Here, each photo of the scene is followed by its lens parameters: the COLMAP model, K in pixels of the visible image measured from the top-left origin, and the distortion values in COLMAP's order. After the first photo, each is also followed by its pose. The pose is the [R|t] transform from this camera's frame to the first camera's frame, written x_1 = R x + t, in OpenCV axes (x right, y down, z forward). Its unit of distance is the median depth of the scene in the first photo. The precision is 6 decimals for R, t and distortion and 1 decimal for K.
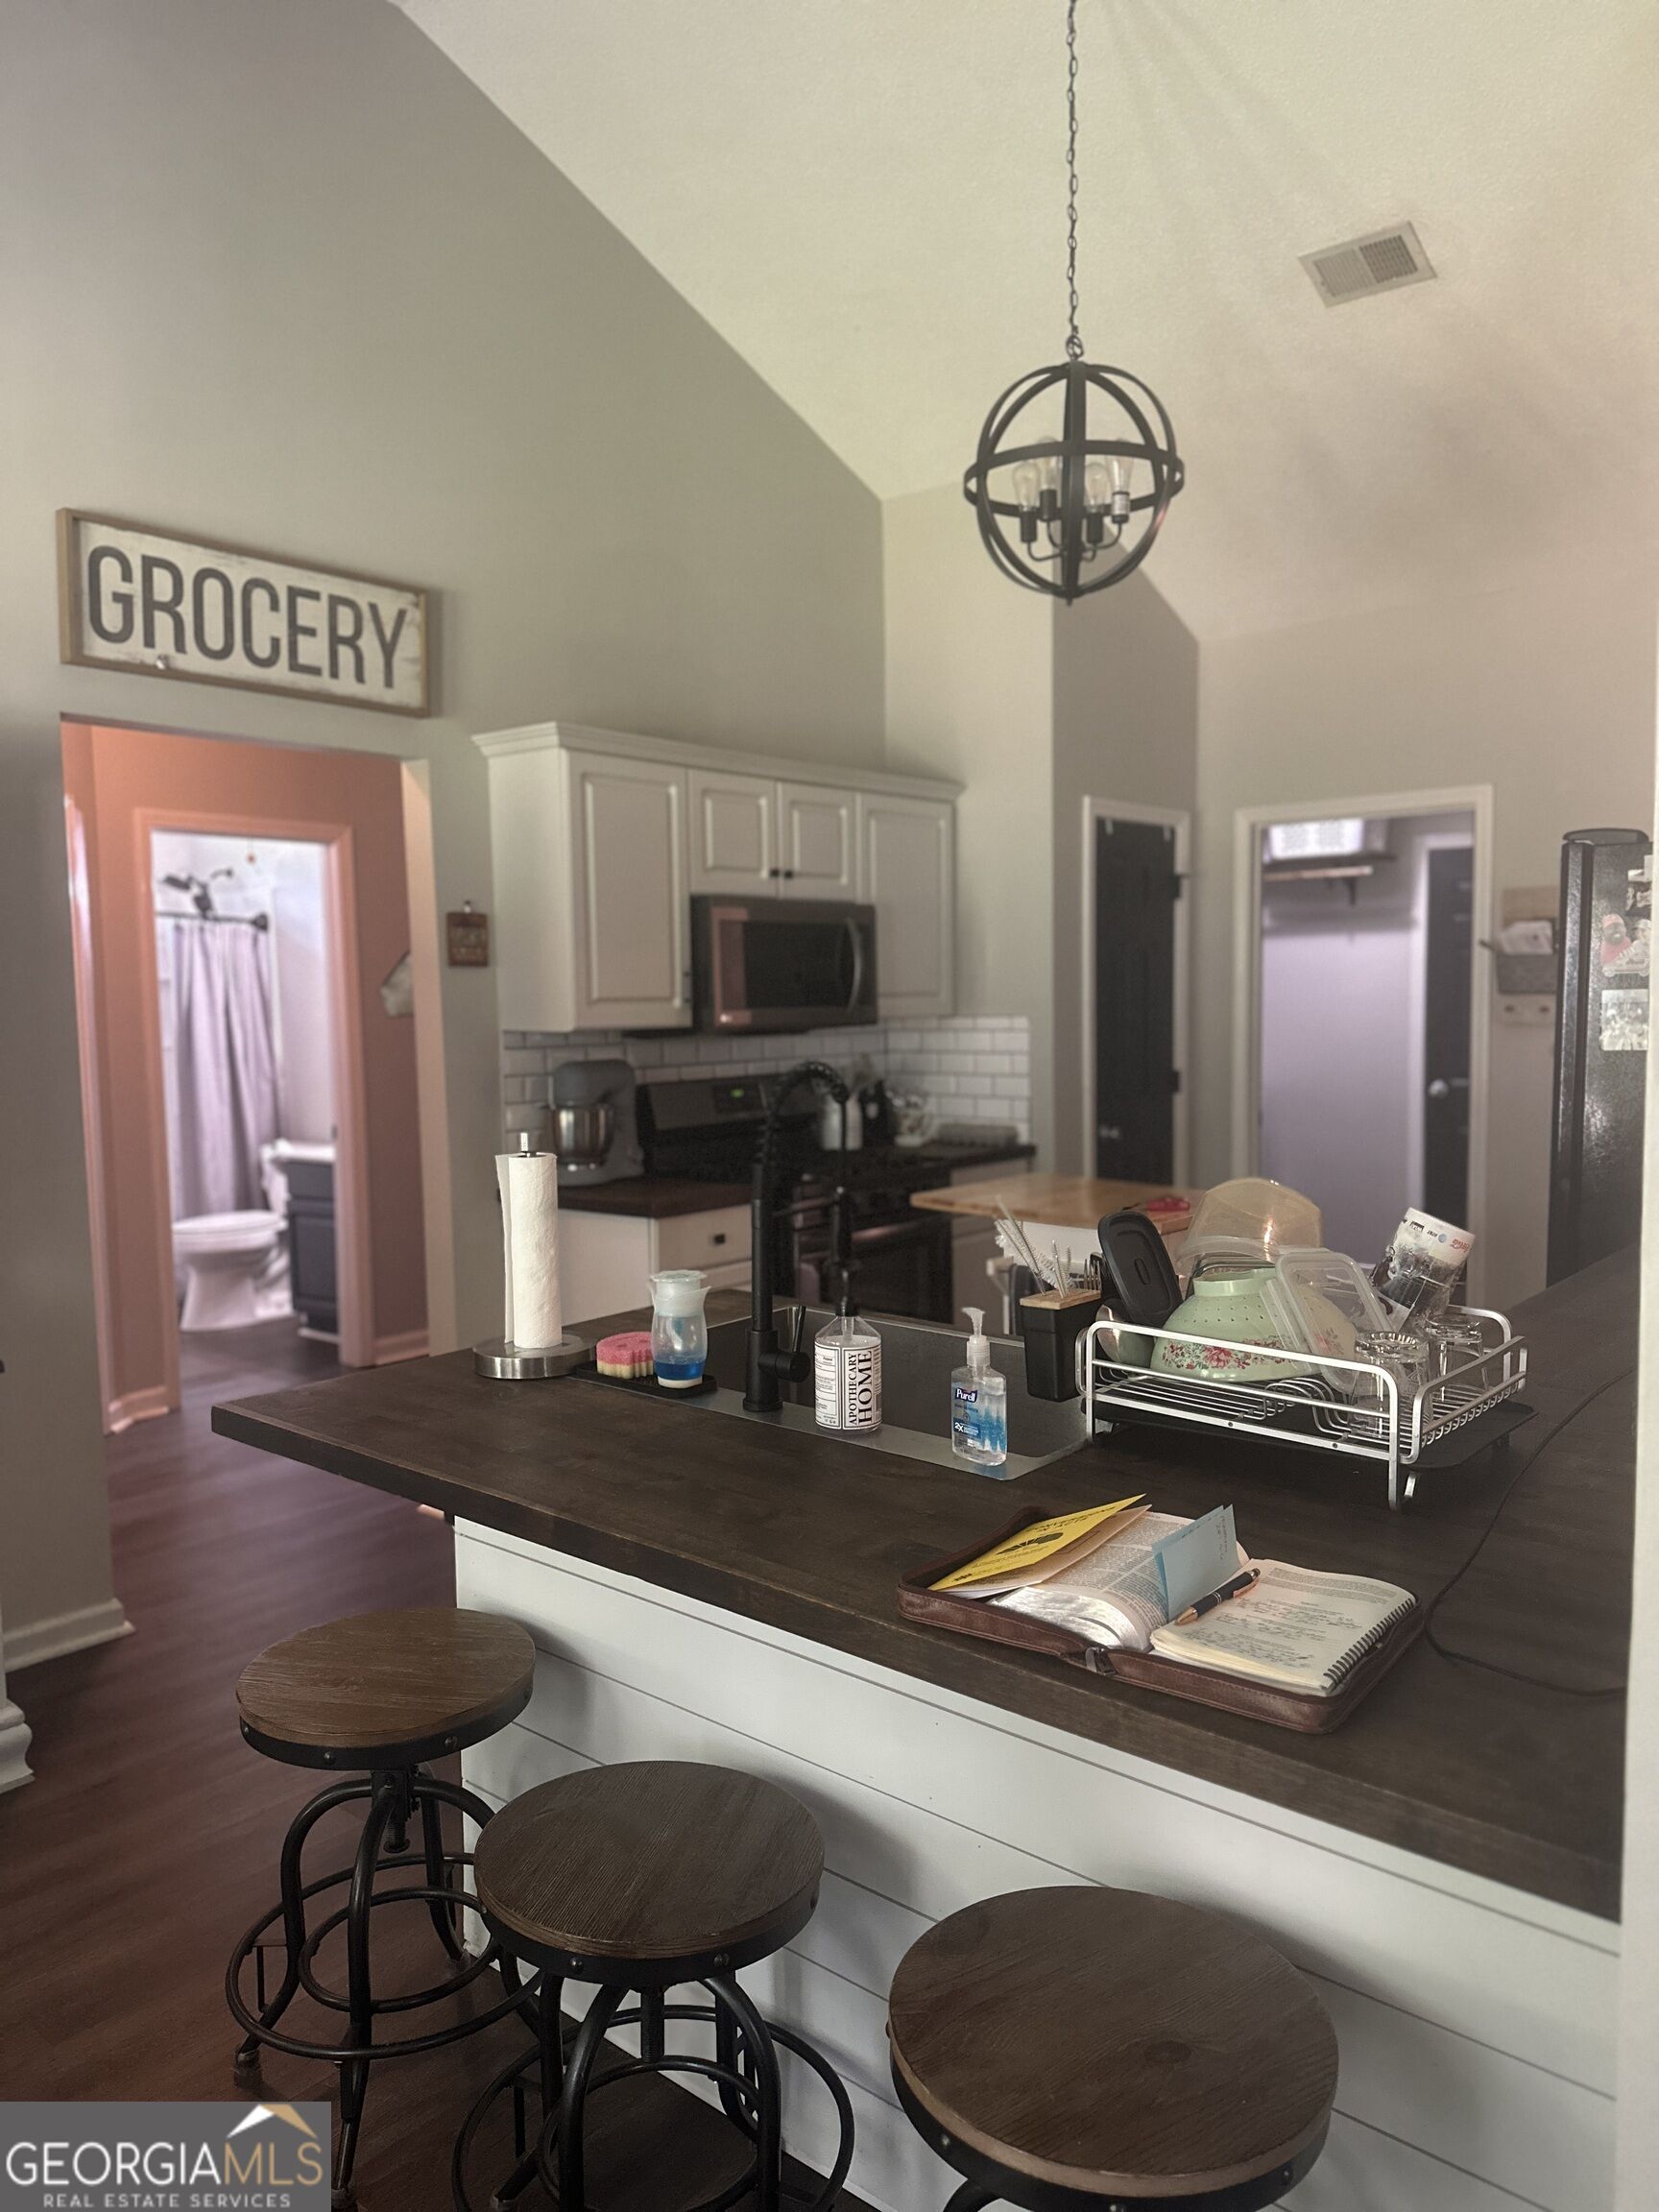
lens RADIAL K [[1564.2, 0, 832.4], [0, 1564.2, 1099.3], [0, 0, 1]] dist [0.000252, -0.011310]
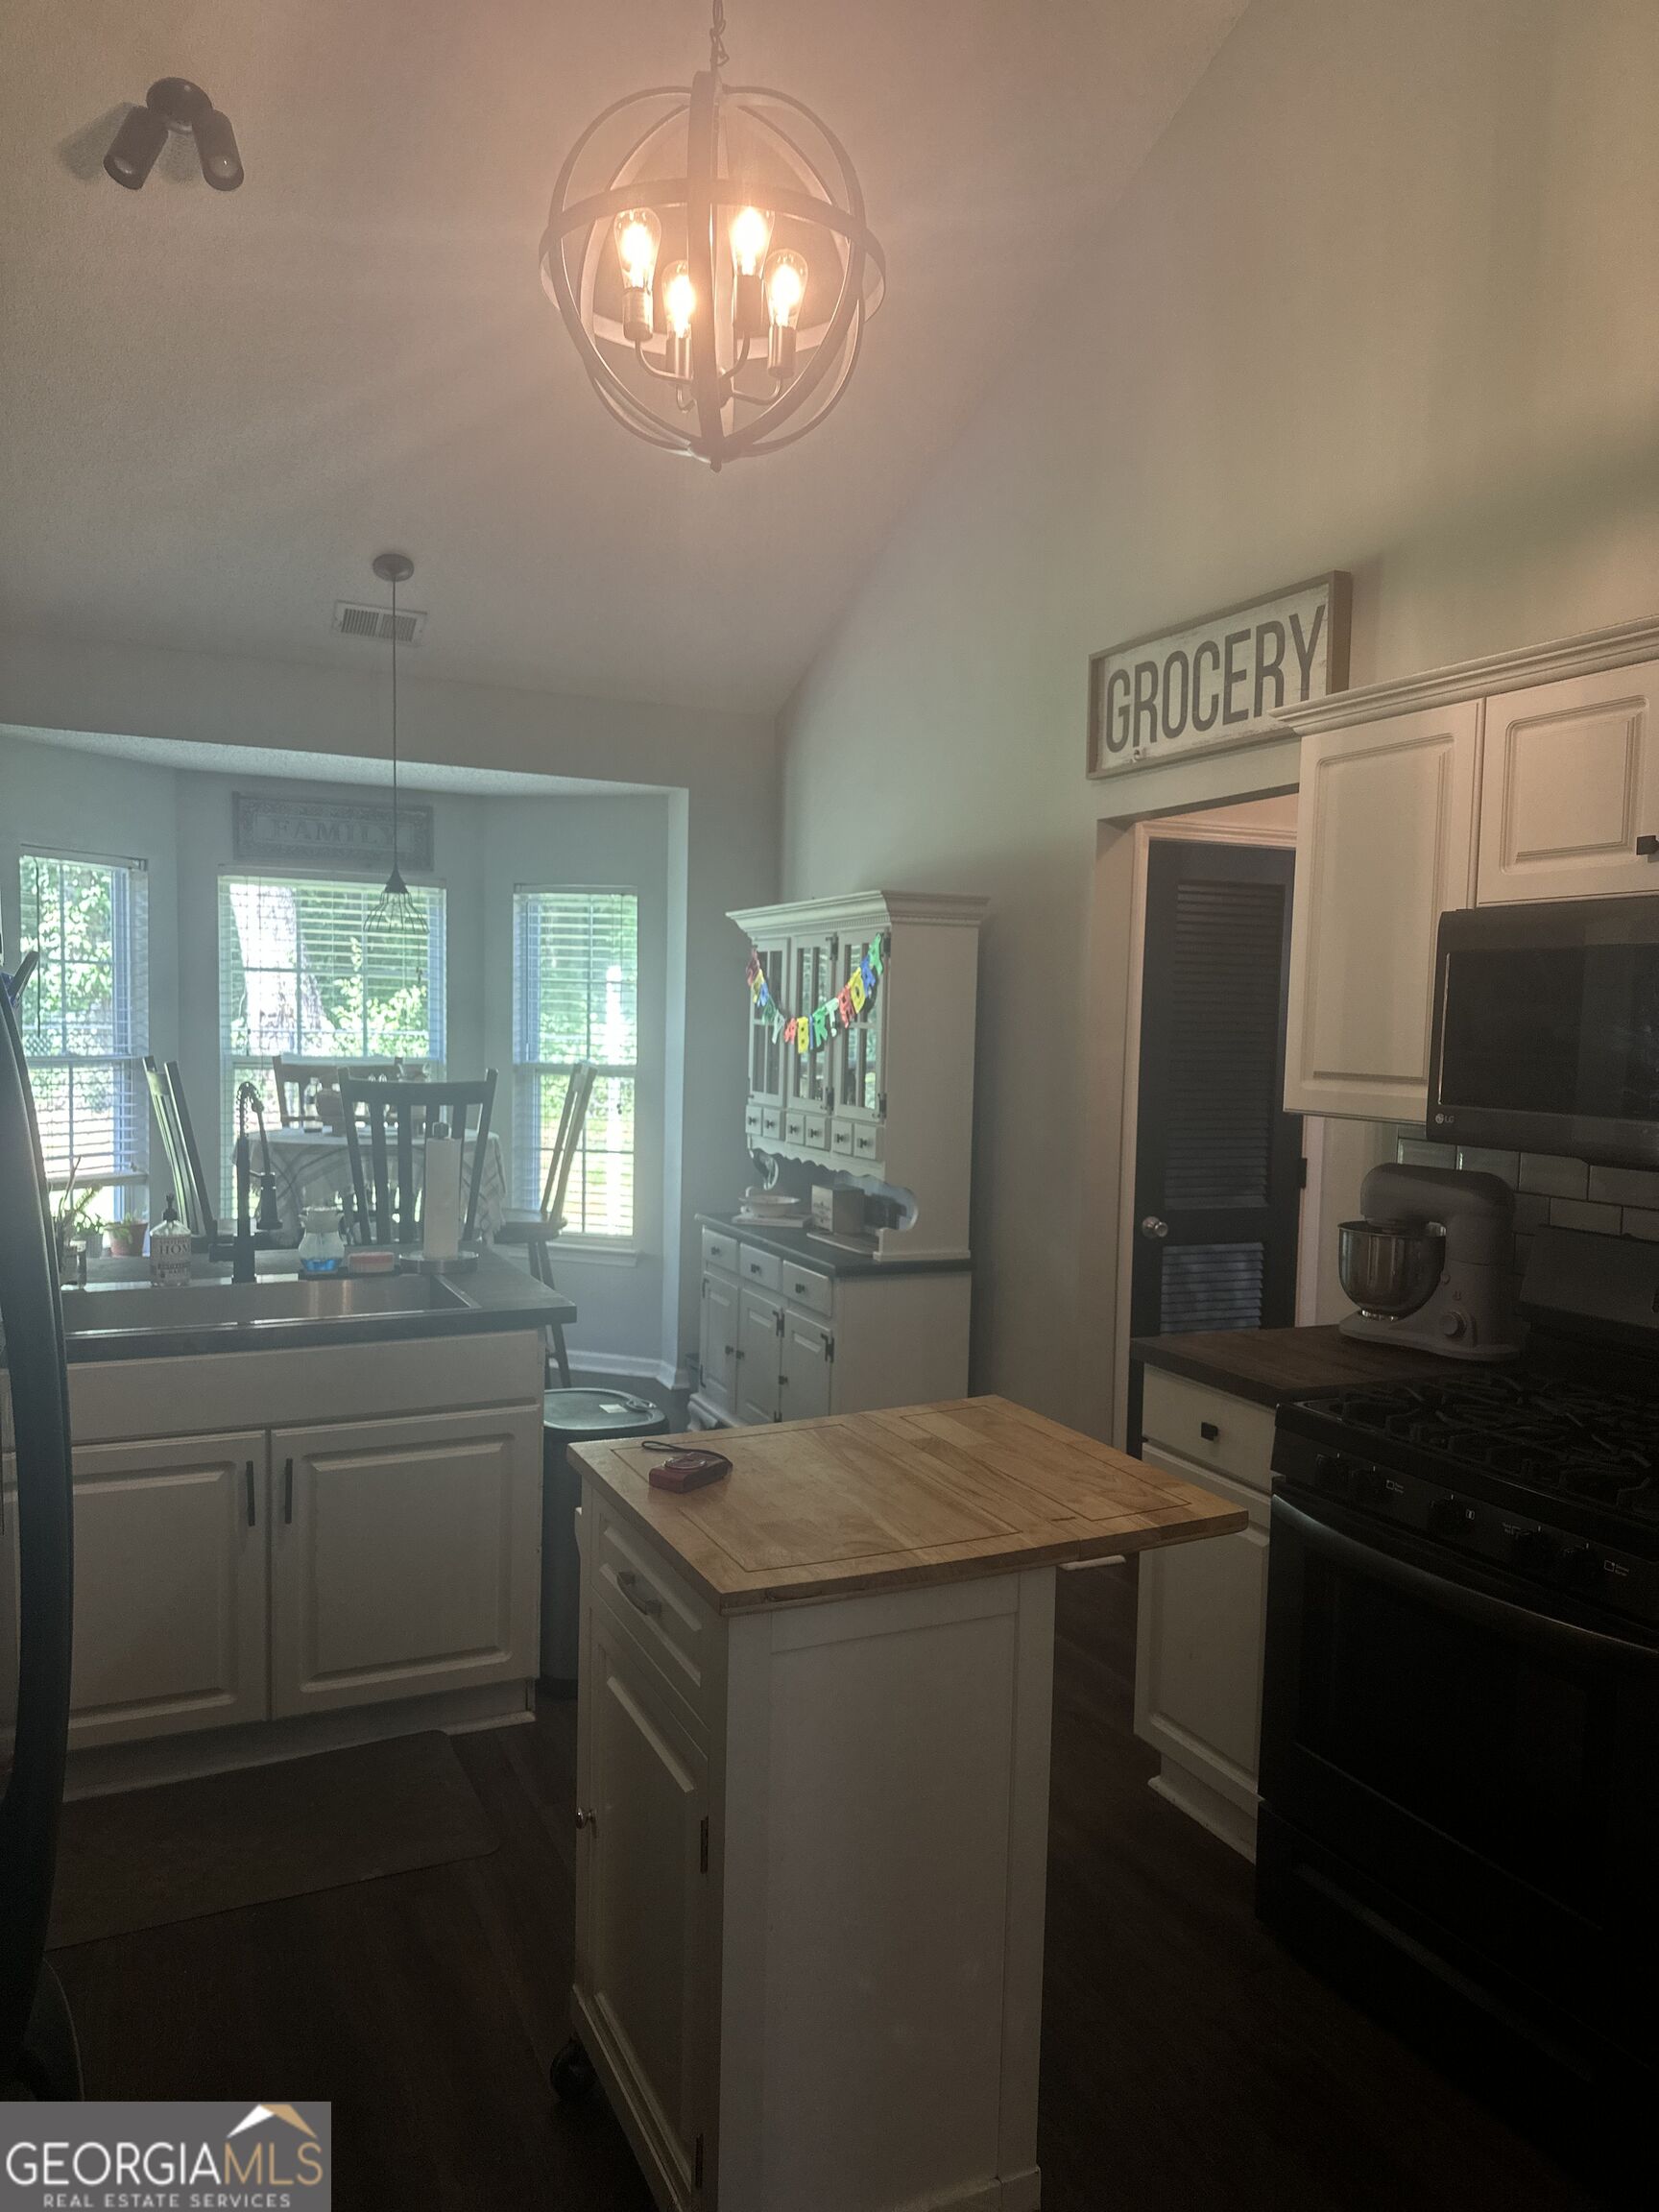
lens RADIAL K [[1564.2, 0, 828.7], [0, 1564.2, 1112.2], [0, 0, 1]] dist [0.000252, -0.011310]
pose [[-0.385539, 0.038064, -0.921906, 0.644353], [-0.091446, 0.992653, 0.079228, -0.090202], [0.918149, 0.114850, -0.379226, 1.164995]]
